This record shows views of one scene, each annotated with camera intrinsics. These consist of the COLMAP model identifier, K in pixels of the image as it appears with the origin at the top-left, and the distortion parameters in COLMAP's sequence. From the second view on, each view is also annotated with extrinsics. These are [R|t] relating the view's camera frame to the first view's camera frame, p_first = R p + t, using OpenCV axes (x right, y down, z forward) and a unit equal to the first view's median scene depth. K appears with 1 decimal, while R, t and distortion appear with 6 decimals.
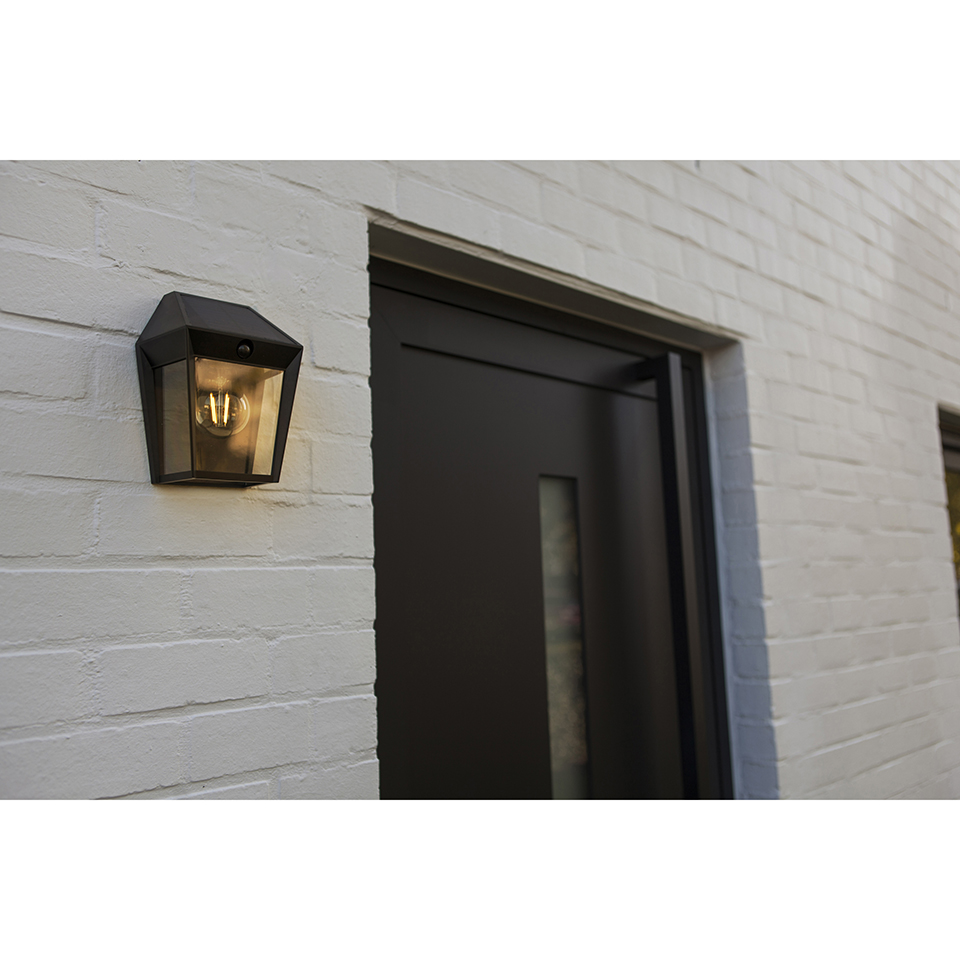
lens RADIAL K [[873.1, 0, 482.5], [0, 873.1, 477.6], [0, 0, 1]] dist [0.000183, 0.000000]
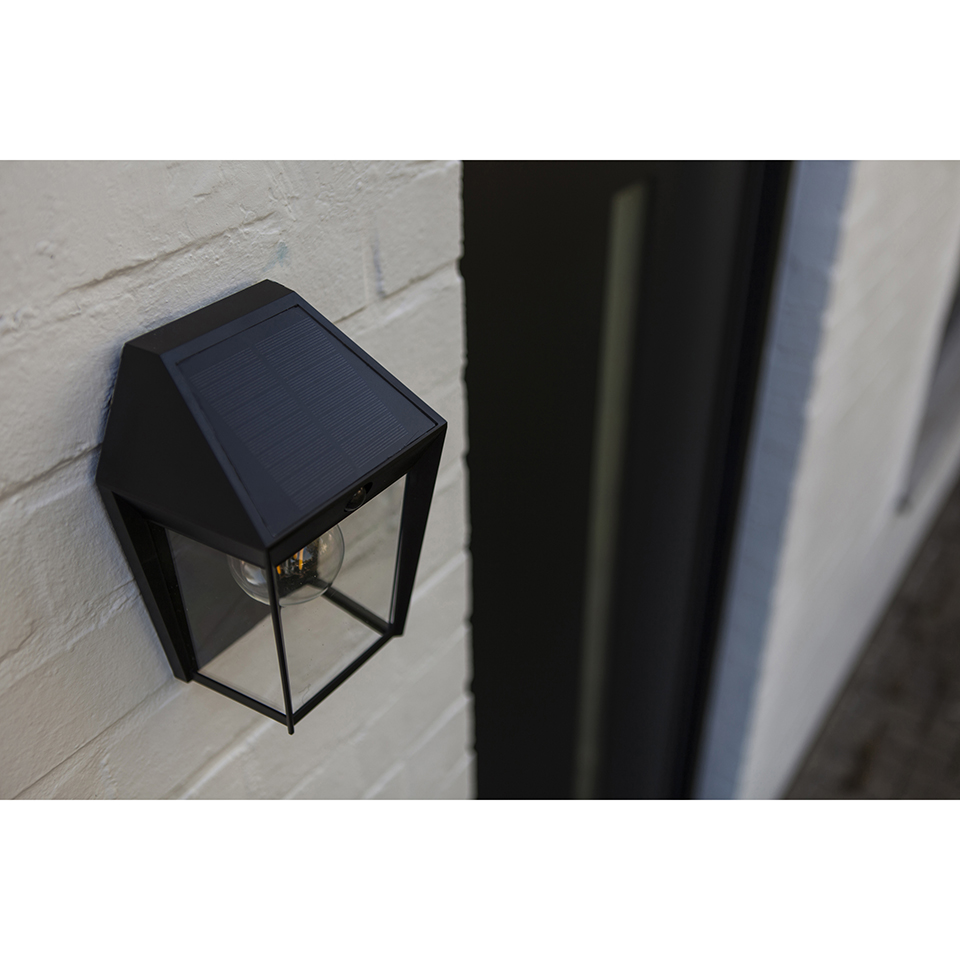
lens RADIAL K [[1025.8, 0, 479.6], [0, 1025.8, 483.1], [0, 0, 1]] dist [-0.014399, 0.000000]
pose [[0.977114, -0.090767, 0.192380, -0.271672], [-0.054001, 0.768922, 0.637058, -0.440586], [-0.205749, -0.632867, 0.746422, 0.501848]]
